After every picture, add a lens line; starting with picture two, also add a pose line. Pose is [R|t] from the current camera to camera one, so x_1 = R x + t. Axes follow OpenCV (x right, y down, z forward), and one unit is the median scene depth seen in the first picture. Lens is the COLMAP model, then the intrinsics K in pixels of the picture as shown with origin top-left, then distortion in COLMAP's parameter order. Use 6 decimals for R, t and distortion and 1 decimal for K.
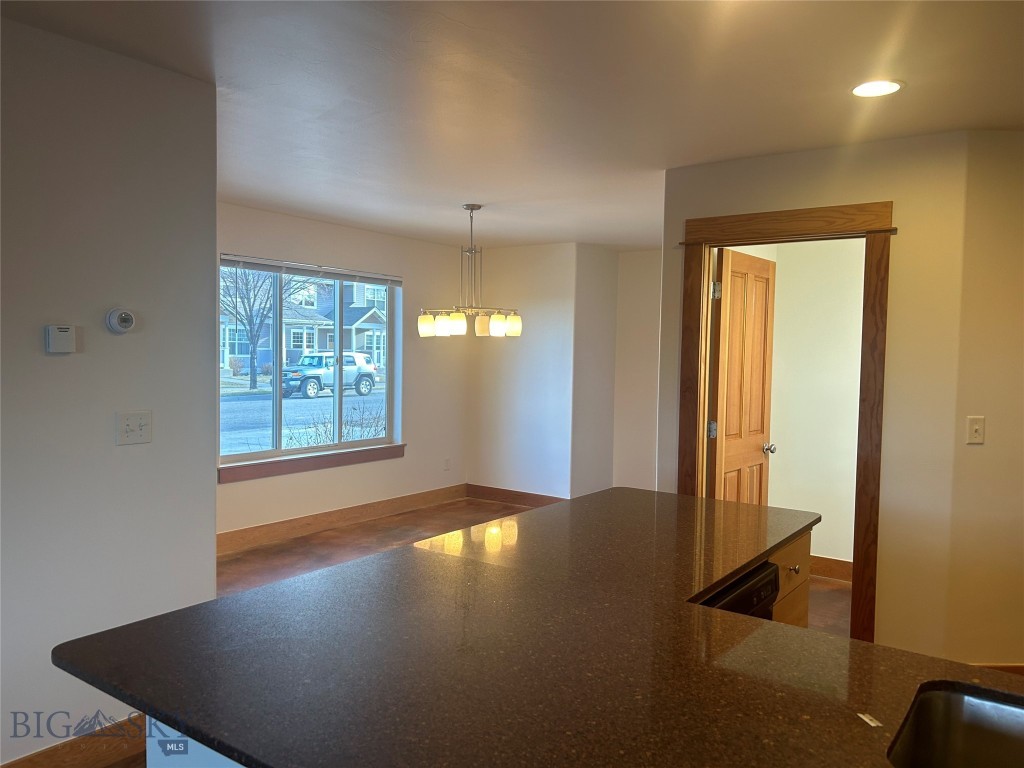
lens RADIAL K [[775.5, 0, 509.0], [0, 775.5, 381.7], [0, 0, 1]] dist [0.045898, -0.046481]
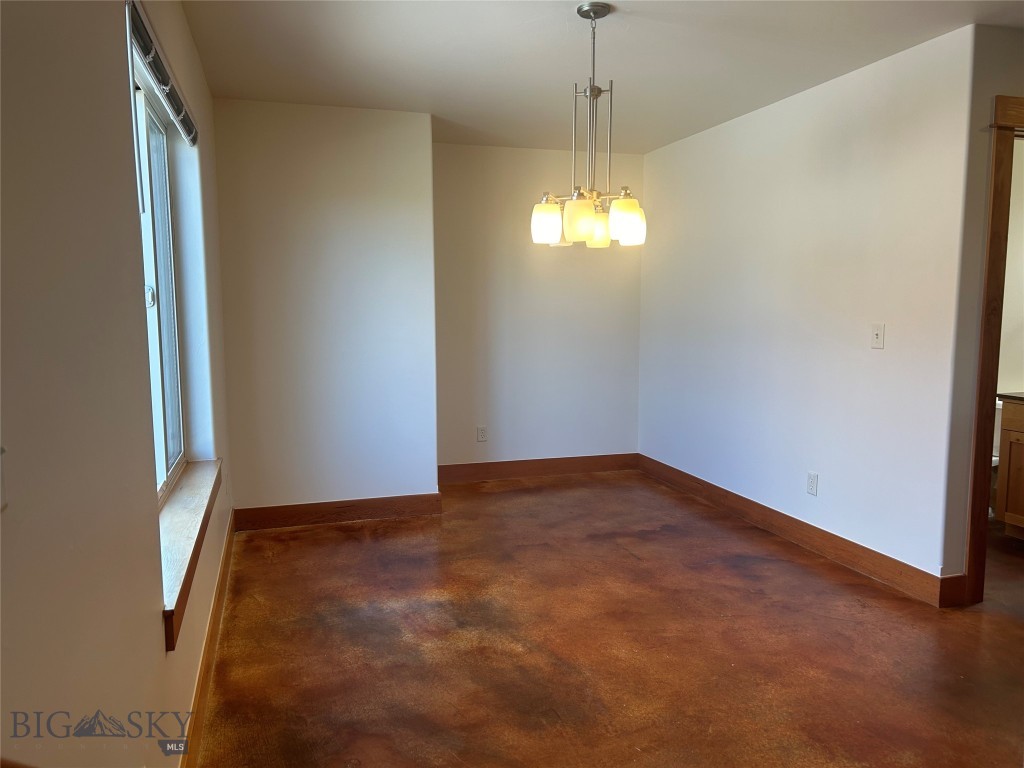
lens RADIAL K [[775.5, 0, 509.0], [0, 775.5, 388.7], [0, 0, 1]] dist [0.045898, -0.046481]
pose [[0.603981, -0.109840, 0.789393, -0.096872], [0.048040, 0.993674, 0.101508, -0.002365], [-0.795549, -0.023386, 0.605437, 0.120490]]
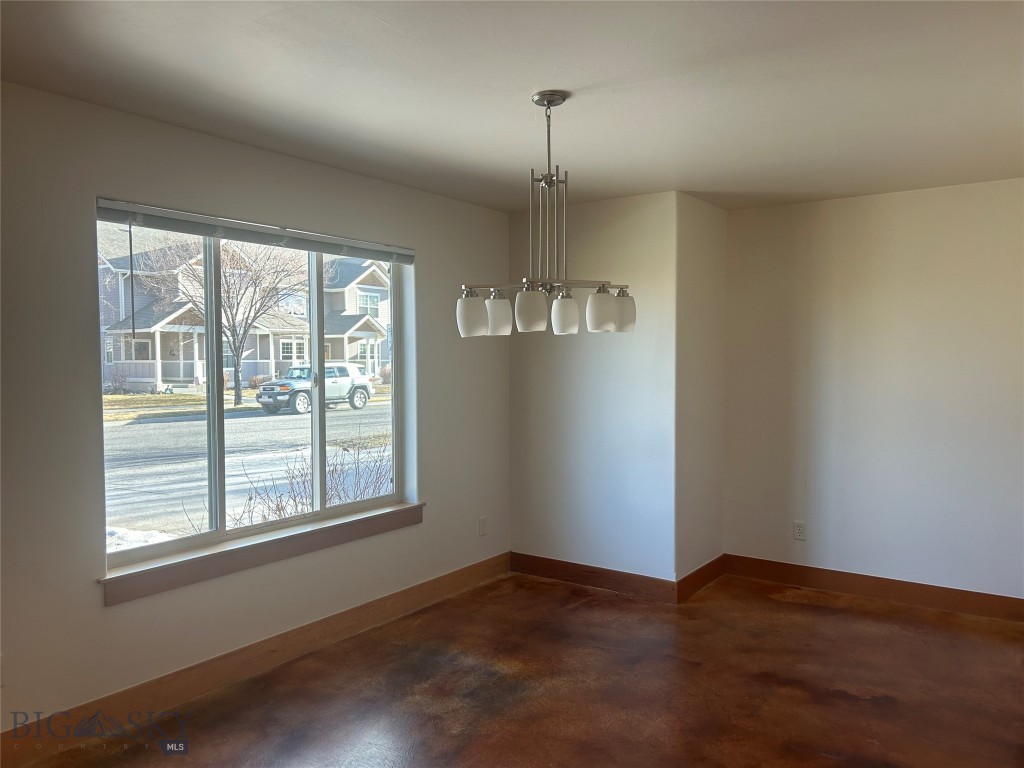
lens RADIAL K [[775.5, 0, 506.2], [0, 775.5, 383.3], [0, 0, 1]] dist [0.045898, -0.046481]
pose [[0.999727, -0.023005, 0.004050, -0.014567], [0.023029, 0.999718, -0.005821, -0.003714], [-0.003915, 0.005913, 0.999975, 0.077256]]
